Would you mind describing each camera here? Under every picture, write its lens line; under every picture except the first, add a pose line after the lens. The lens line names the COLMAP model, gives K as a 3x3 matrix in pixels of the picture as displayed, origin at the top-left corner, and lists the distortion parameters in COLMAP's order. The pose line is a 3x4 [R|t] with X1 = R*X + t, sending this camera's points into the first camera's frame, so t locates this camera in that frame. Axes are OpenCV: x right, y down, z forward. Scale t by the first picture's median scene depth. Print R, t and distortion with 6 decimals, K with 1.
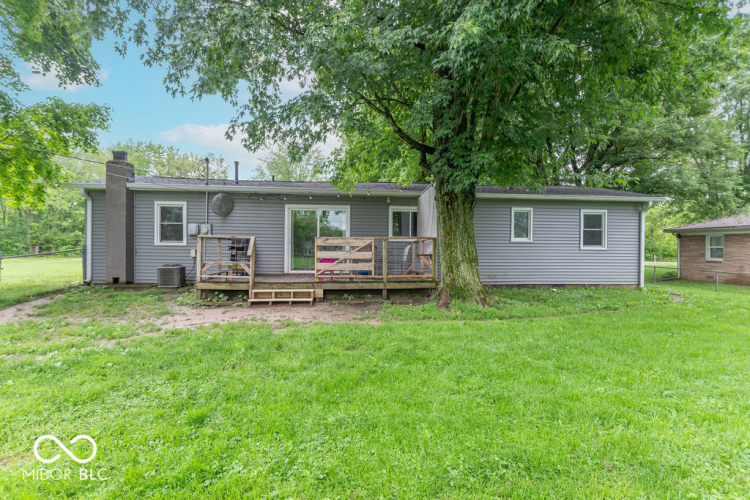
lens RADIAL K [[377.7, 0, 375.0], [0, 377.7, 250.0], [0, 0, 1]] dist [-0.000557, 0.000352]
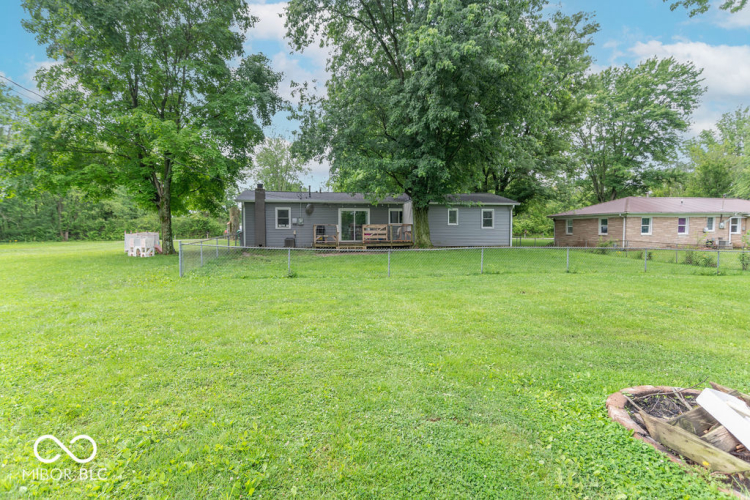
lens RADIAL K [[377.7, 0, 375.0], [0, 377.7, 250.0], [0, 0, 1]] dist [-0.000557, 0.000352]
pose [[0.996272, -0.016457, 0.084679, -0.219927], [0.012458, 0.998792, 0.047539, 0.010218], [-0.085359, -0.046306, 0.995274, -1.071907]]
